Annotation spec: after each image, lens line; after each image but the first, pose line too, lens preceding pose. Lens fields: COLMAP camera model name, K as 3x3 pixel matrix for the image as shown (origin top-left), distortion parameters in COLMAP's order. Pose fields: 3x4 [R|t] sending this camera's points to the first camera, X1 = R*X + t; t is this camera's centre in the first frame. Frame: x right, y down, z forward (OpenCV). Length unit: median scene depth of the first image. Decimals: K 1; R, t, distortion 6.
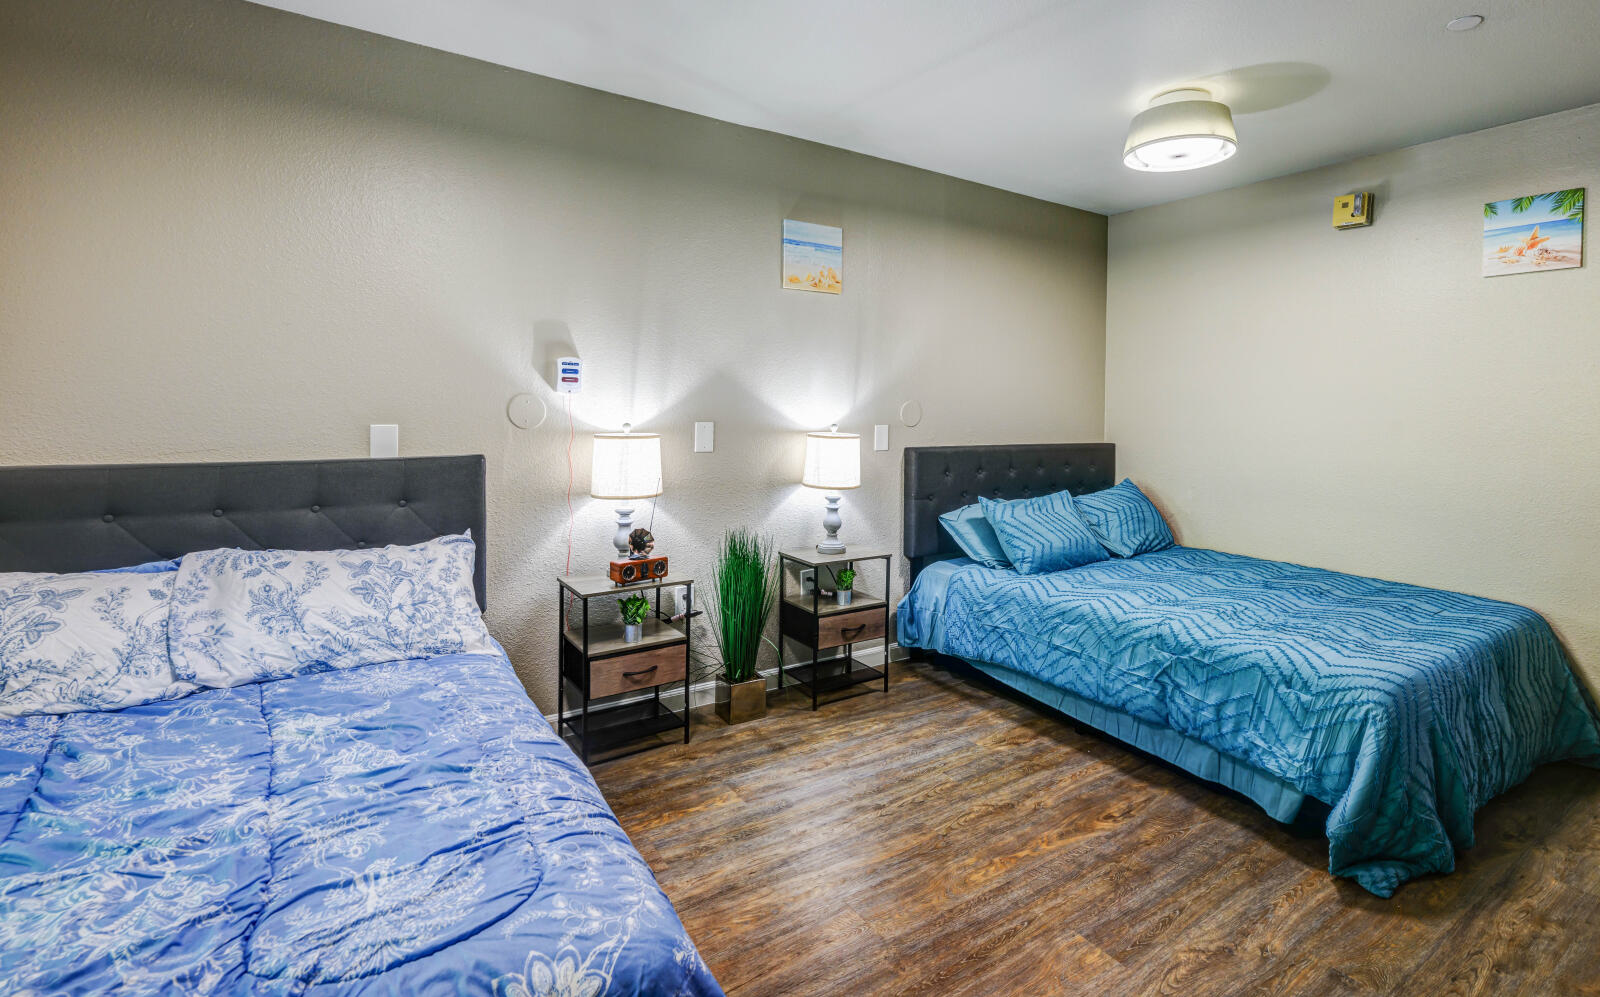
lens RADIAL K [[730.2, 0, 869.0], [0, 730.2, 422.6], [0, 0, 1]] dist [0.001373, -0.000961]
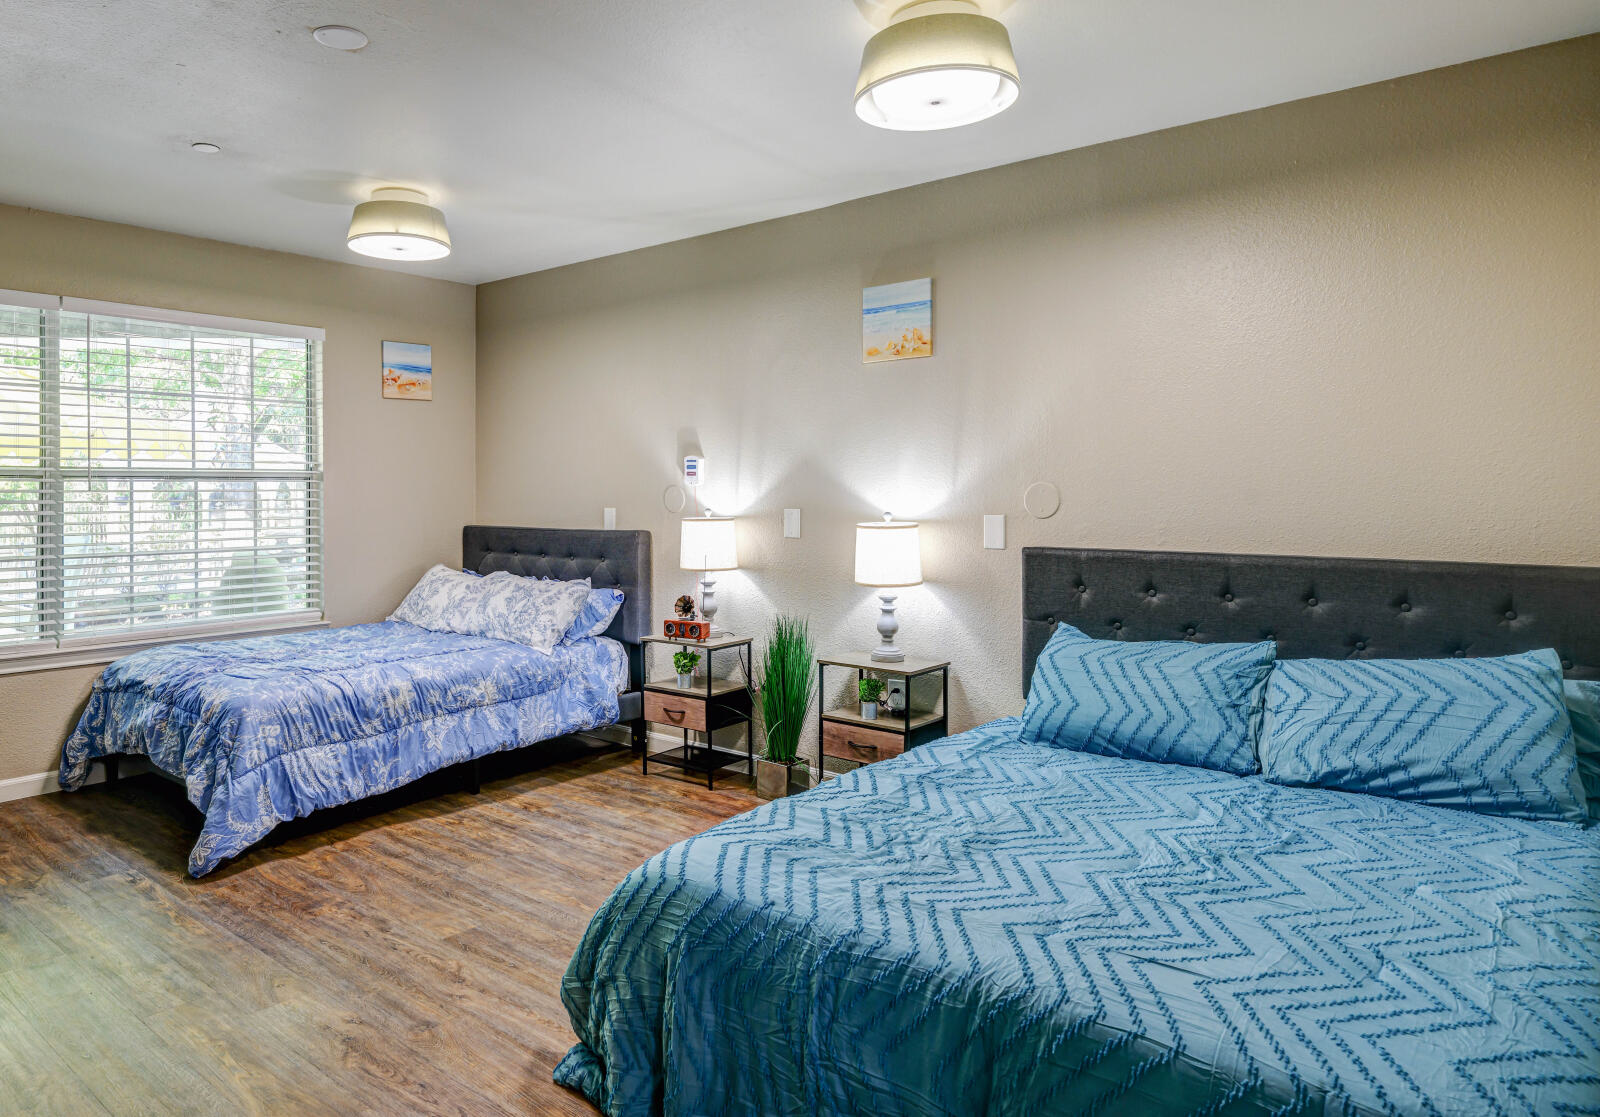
lens RADIAL K [[1045.5, 0, 743.1], [0, 1045.5, 496.6], [0, 0, 1]] dist [-0.010811, 0.000512]
pose [[0.254769, -0.007640, -0.966972, 1.296288], [-0.012914, 0.999853, -0.011302, -0.000226], [0.966916, 0.015367, 0.254632, 0.607165]]
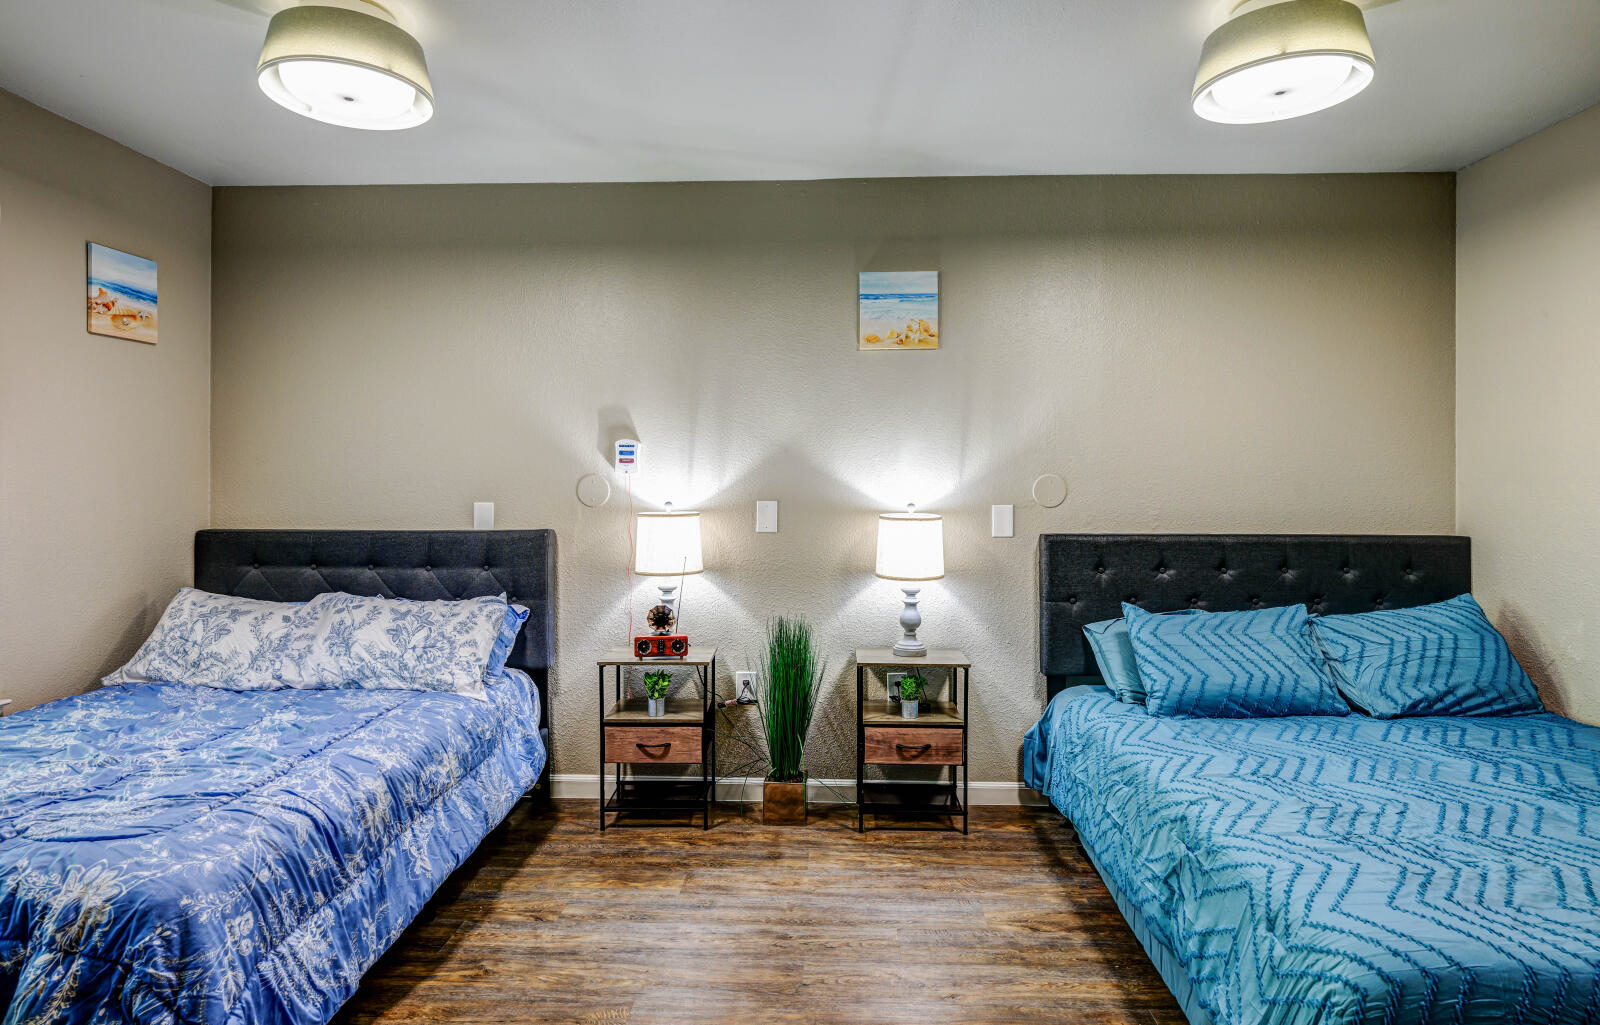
lens RADIAL K [[887.2, 0, 834.6], [0, 887.2, 484.8], [0, 0, 1]] dist [-0.001428, -0.000603]
pose [[0.807478, -0.009235, -0.589826, 0.573531], [-0.002063, 0.999827, -0.018479, -0.000476], [0.589895, 0.016138, 0.807319, 0.132749]]
